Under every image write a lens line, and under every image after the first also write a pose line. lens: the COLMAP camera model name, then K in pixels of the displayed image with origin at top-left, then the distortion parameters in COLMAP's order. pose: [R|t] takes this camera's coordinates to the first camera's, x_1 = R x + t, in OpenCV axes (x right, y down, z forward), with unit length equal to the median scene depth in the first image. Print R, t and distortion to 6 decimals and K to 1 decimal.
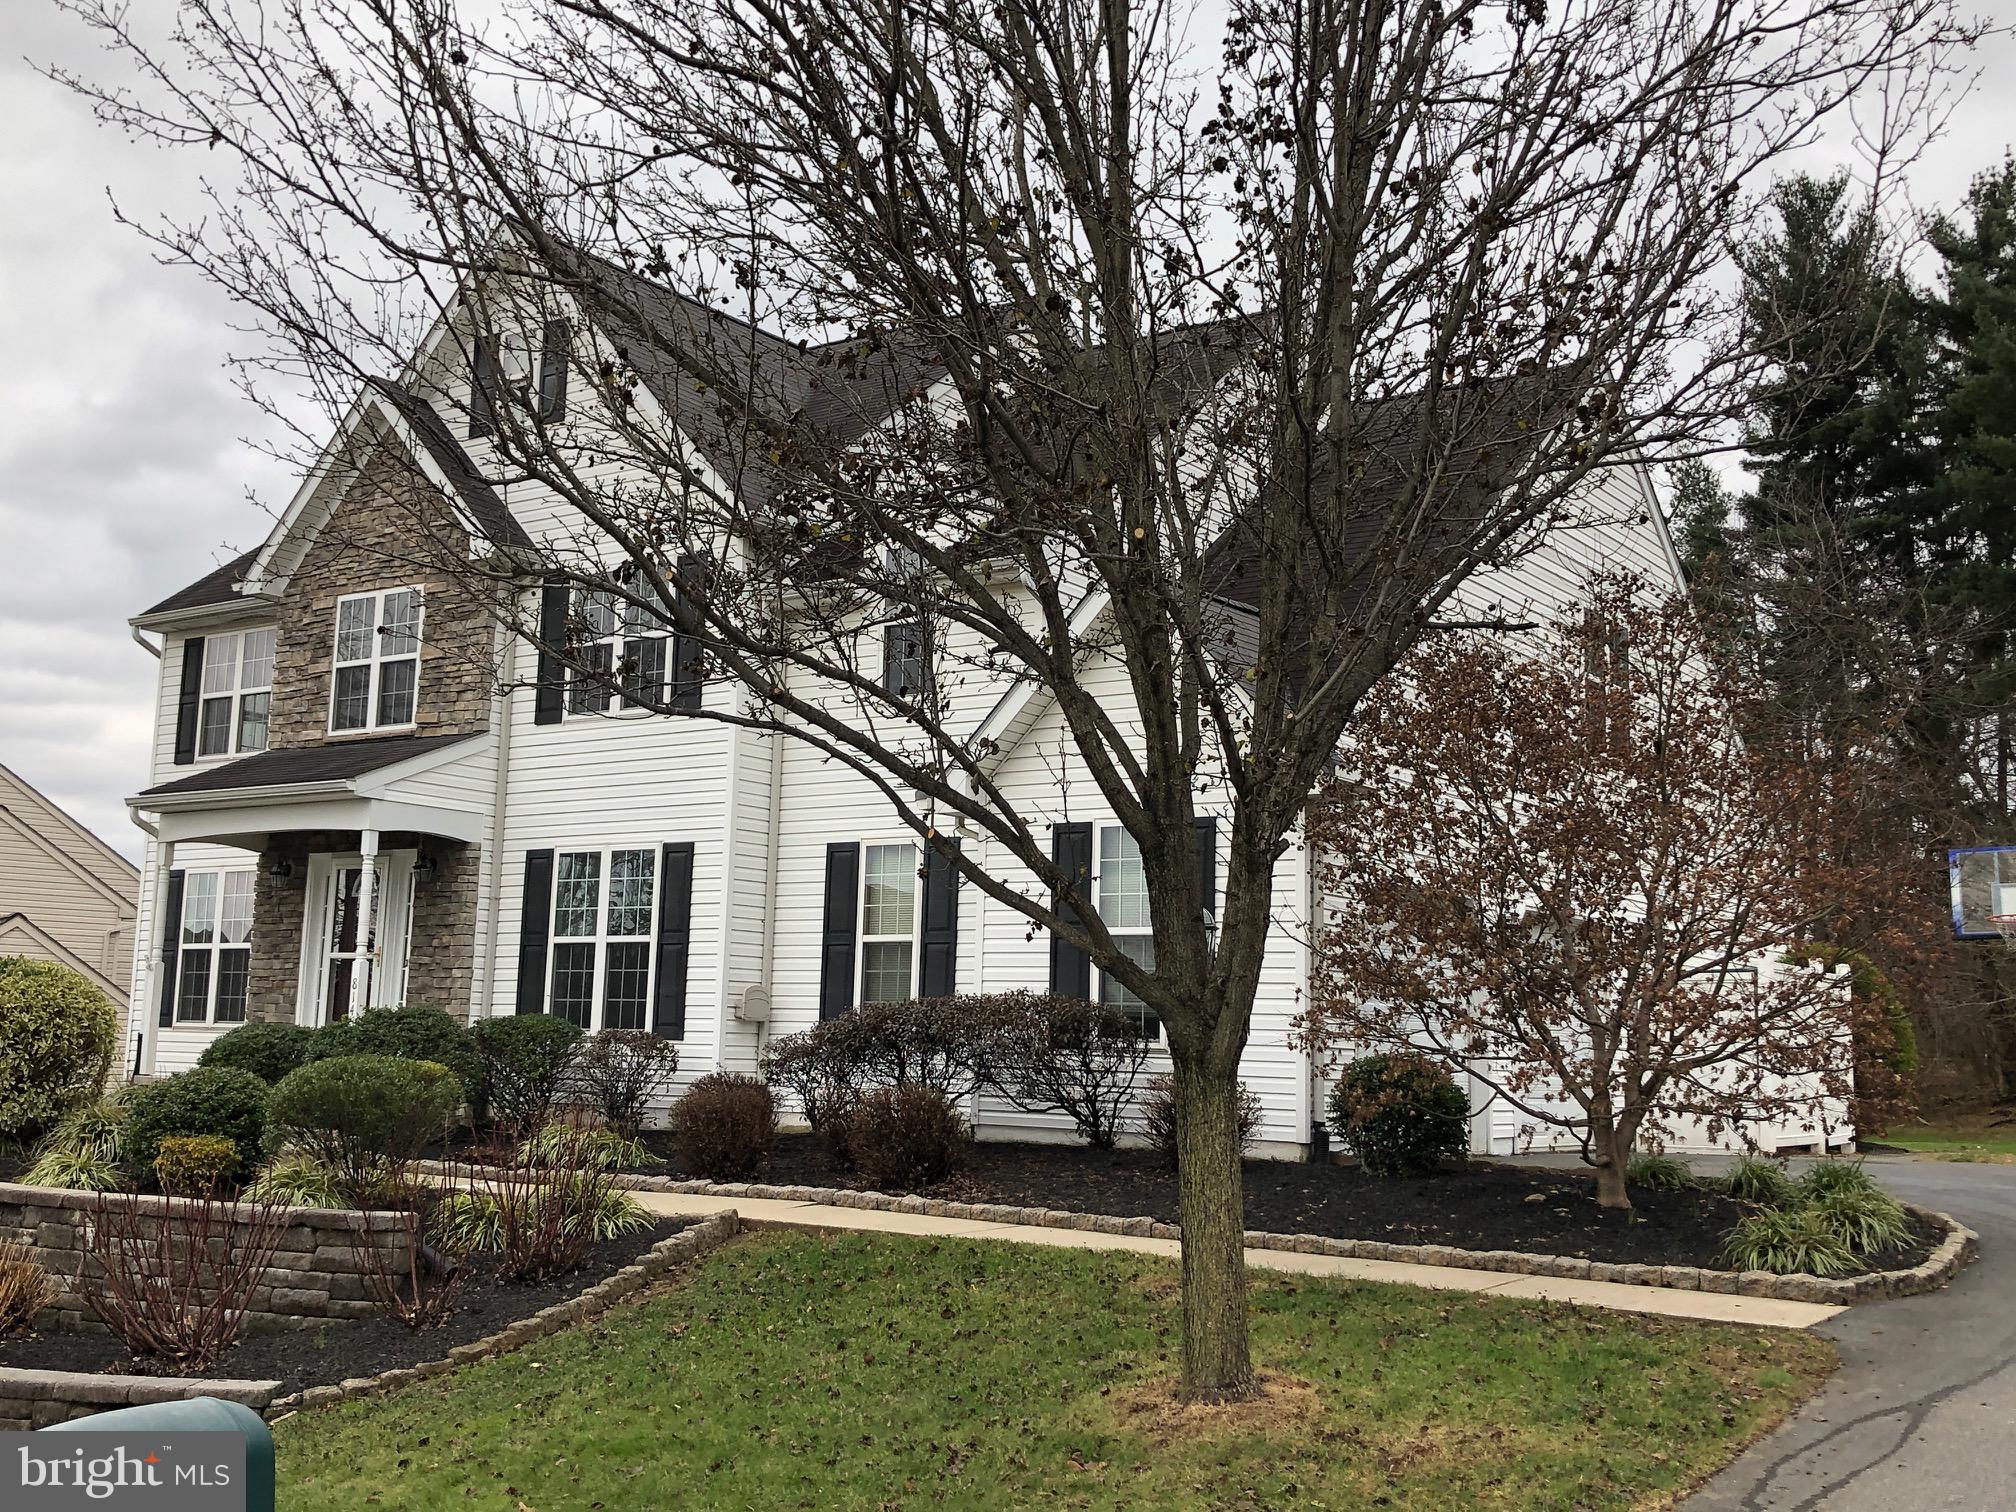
lens RADIAL K [[2119.2, 0, 959.6], [0, 2119.2, 697.0], [0, 0, 1]] dist [-0.004723, 0.000000]
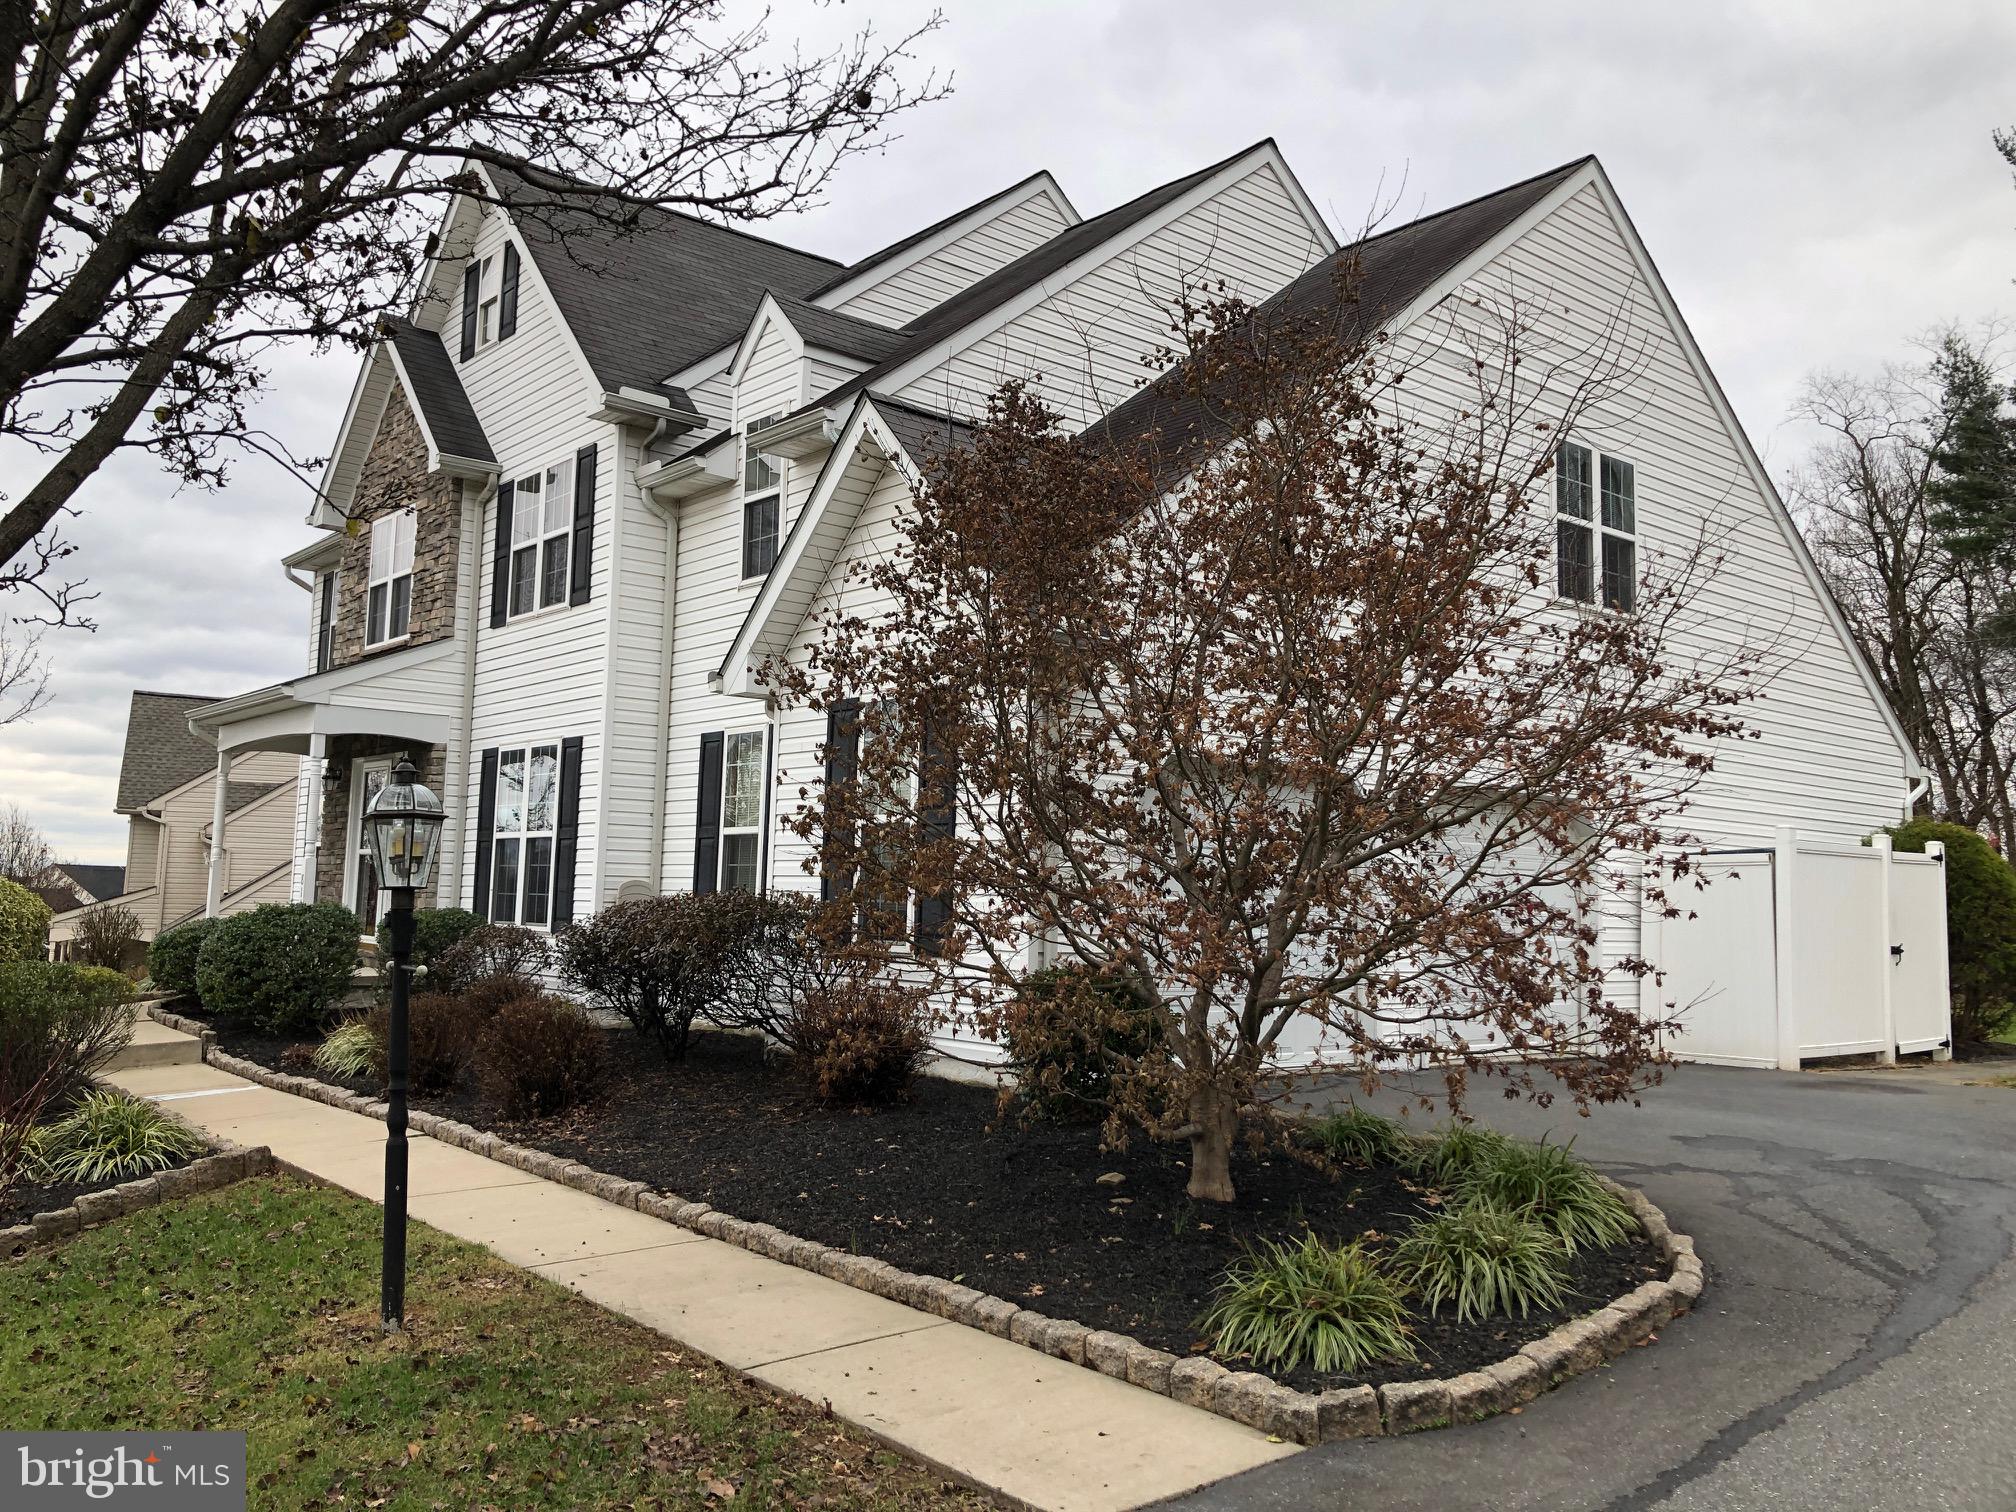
lens RADIAL K [[1654.0, 0, 991.5], [0, 1654.0, 679.0], [0, 0, 1]] dist [0.028223, -0.031159]
pose [[0.968445, -0.036722, -0.246507, 0.236930], [0.042016, 0.998985, 0.016249, 0.035267], [0.245660, -0.026093, 0.969005, 0.282785]]
